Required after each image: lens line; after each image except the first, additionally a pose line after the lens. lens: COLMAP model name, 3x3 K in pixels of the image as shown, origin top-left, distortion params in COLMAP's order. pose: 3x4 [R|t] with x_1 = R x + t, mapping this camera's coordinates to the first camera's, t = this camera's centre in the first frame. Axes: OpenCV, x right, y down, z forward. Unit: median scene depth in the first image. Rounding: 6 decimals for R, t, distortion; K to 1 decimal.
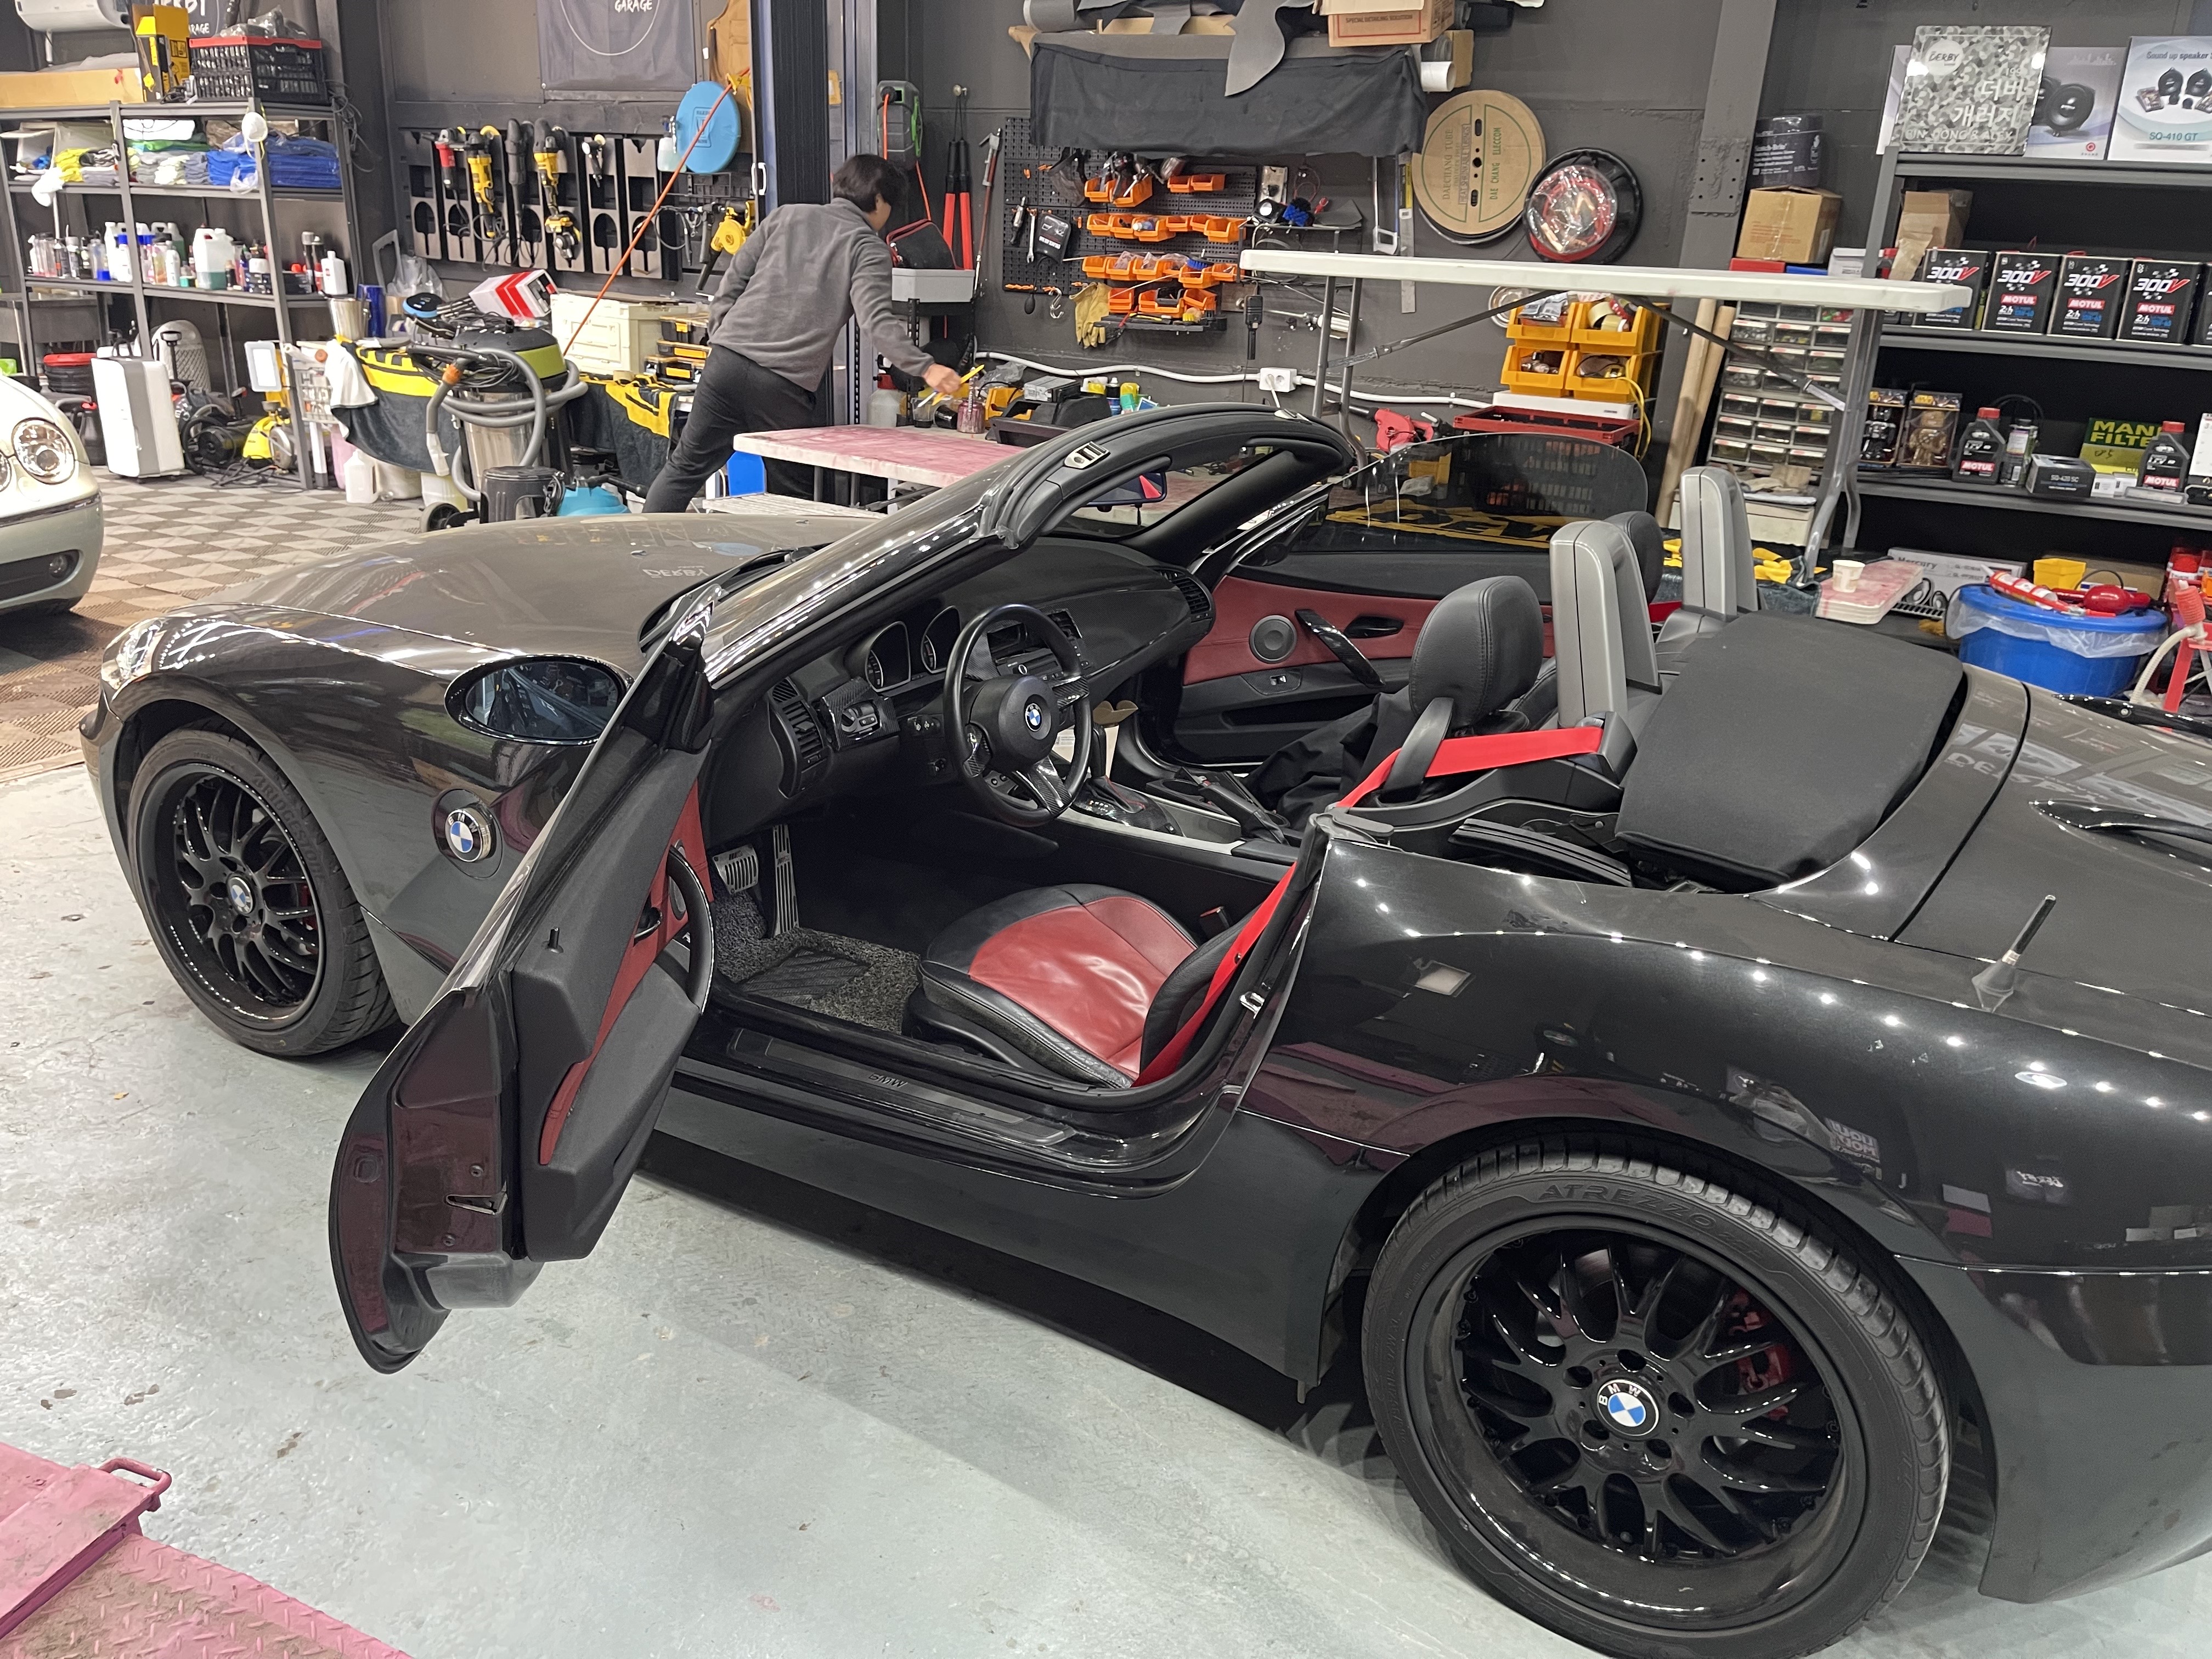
lens RADIAL K [[1665.6, 0, 1106.0], [0, 1665.6, 829.5], [0, 0, 1]] dist [0.099057, -0.141126]
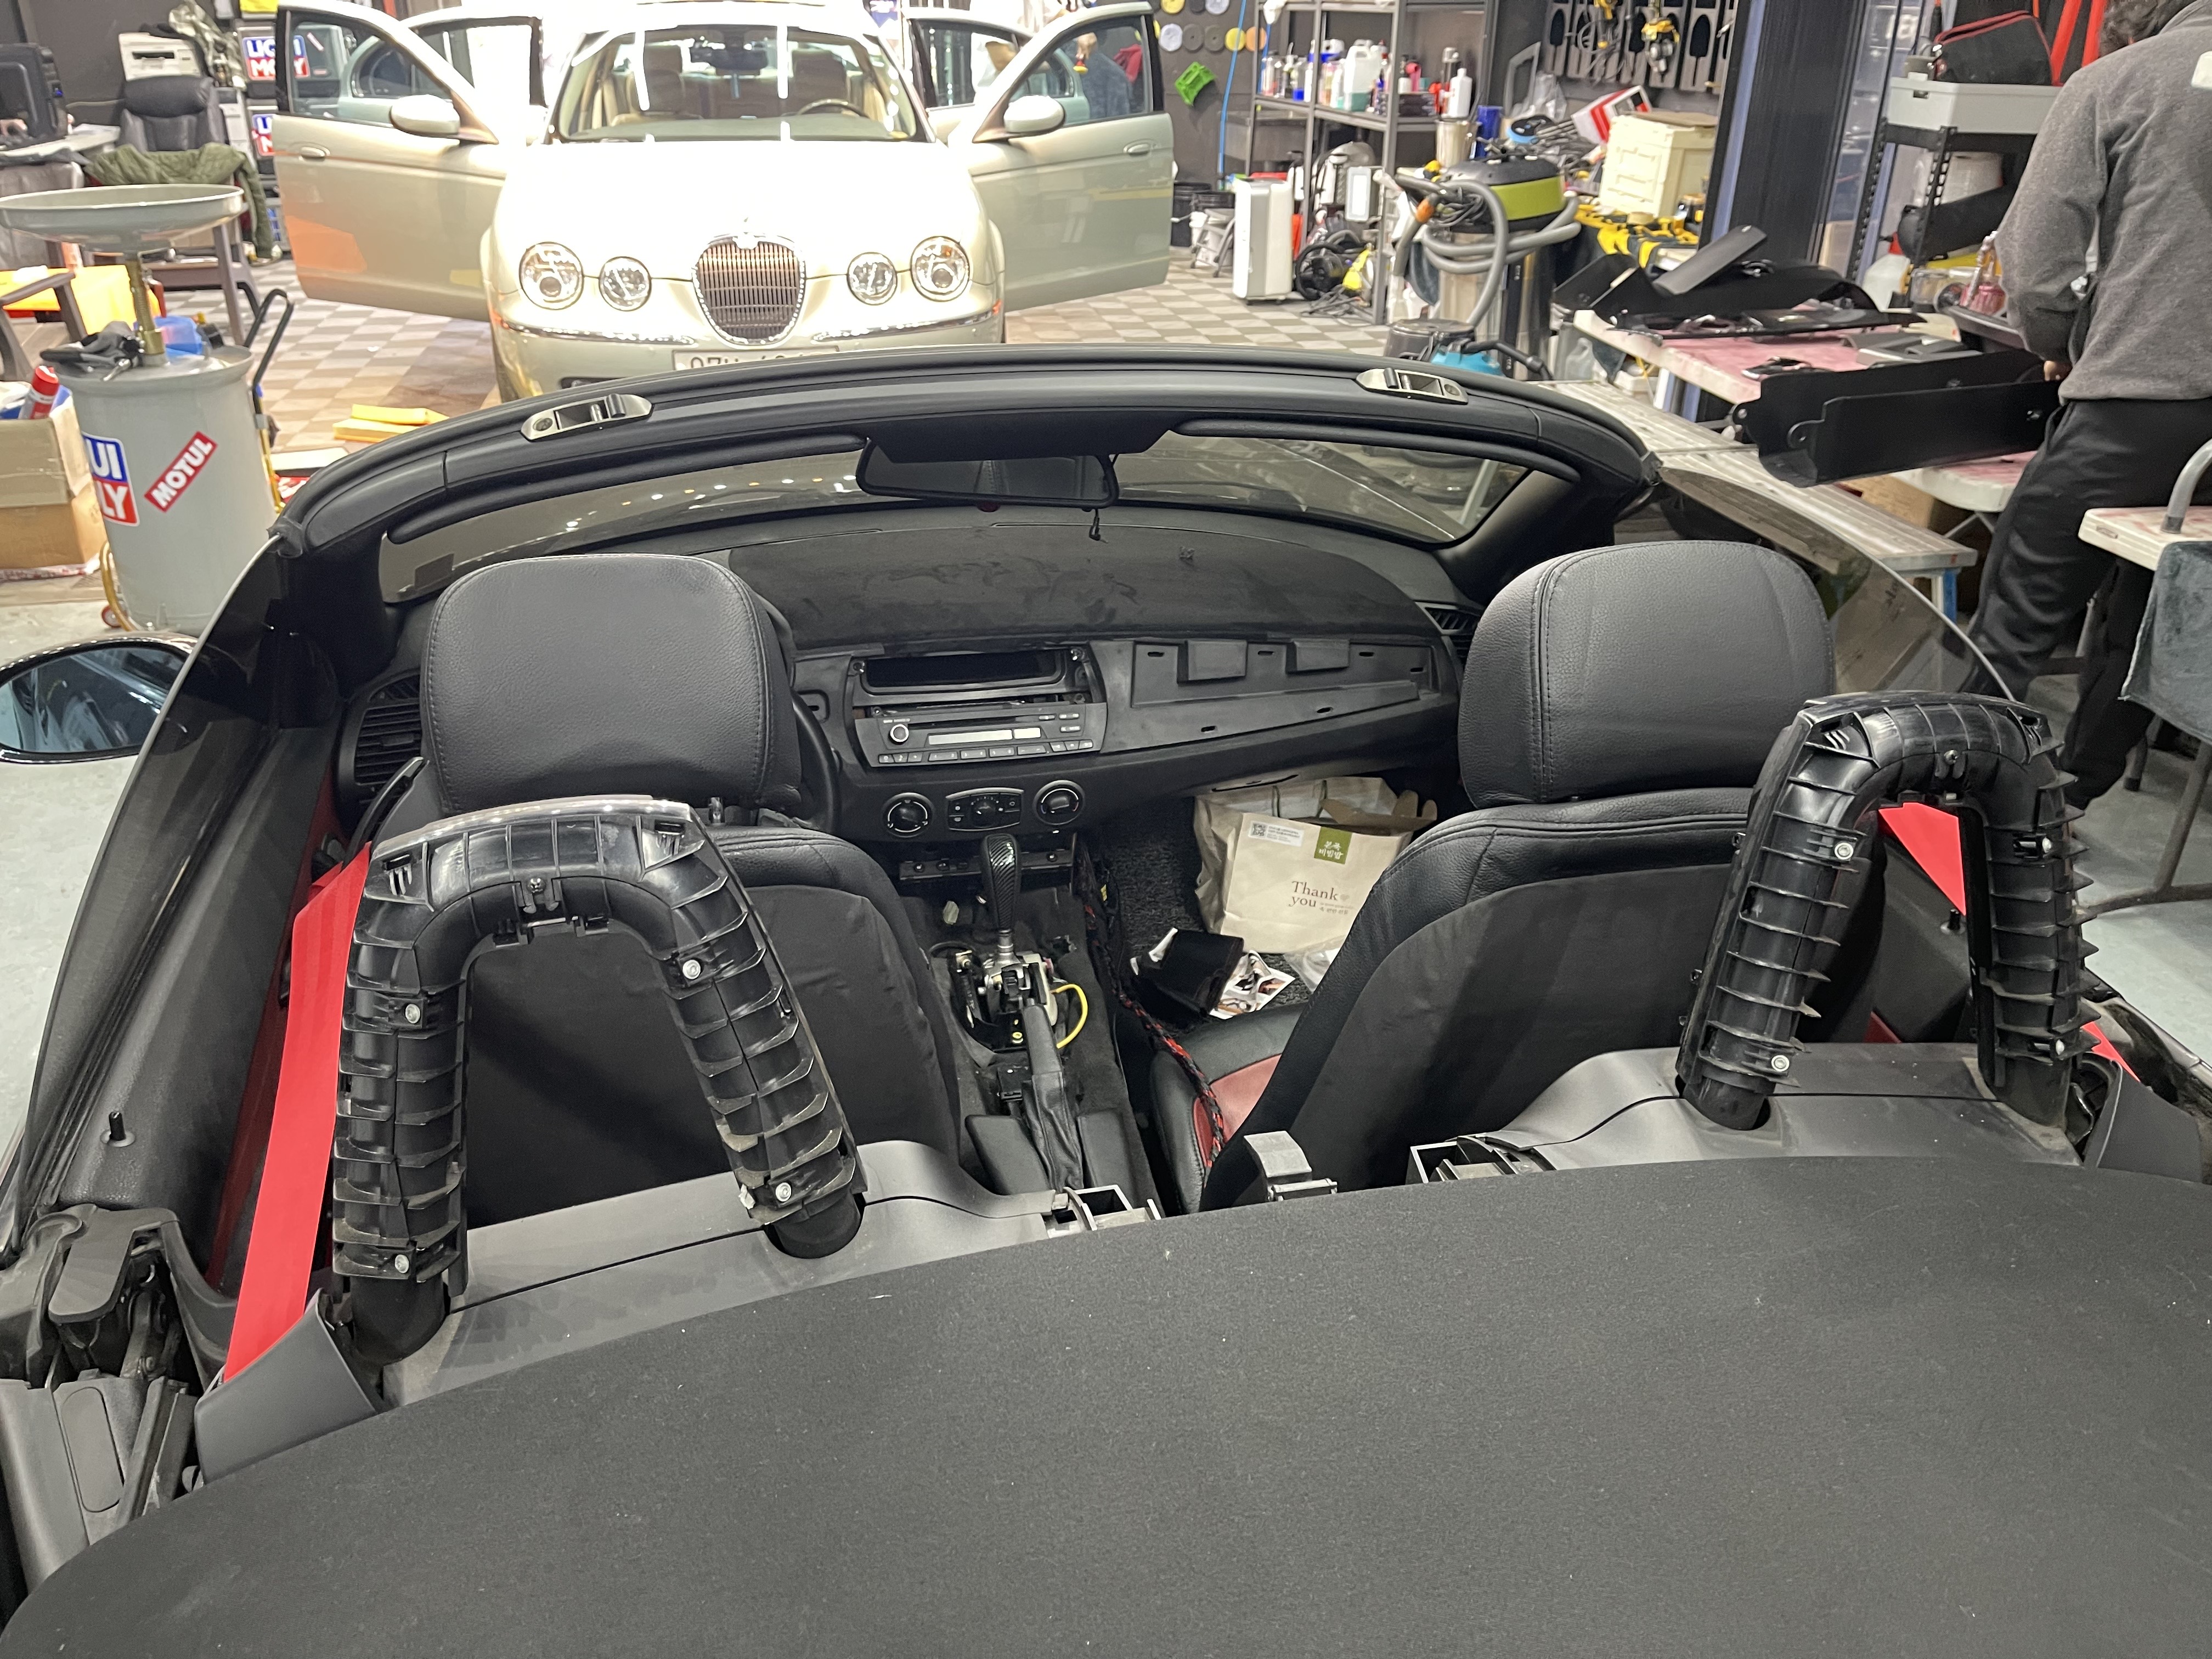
lens RADIAL K [[1665.6, 0, 1106.0], [0, 1665.6, 829.5], [0, 0, 1]] dist [0.099057, -0.141126]
pose [[0.643938, 0.309723, -0.699583, 0.247248], [-0.246635, 0.949614, 0.193401, -0.095677], [0.724234, 0.048003, 0.687881, 0.301797]]
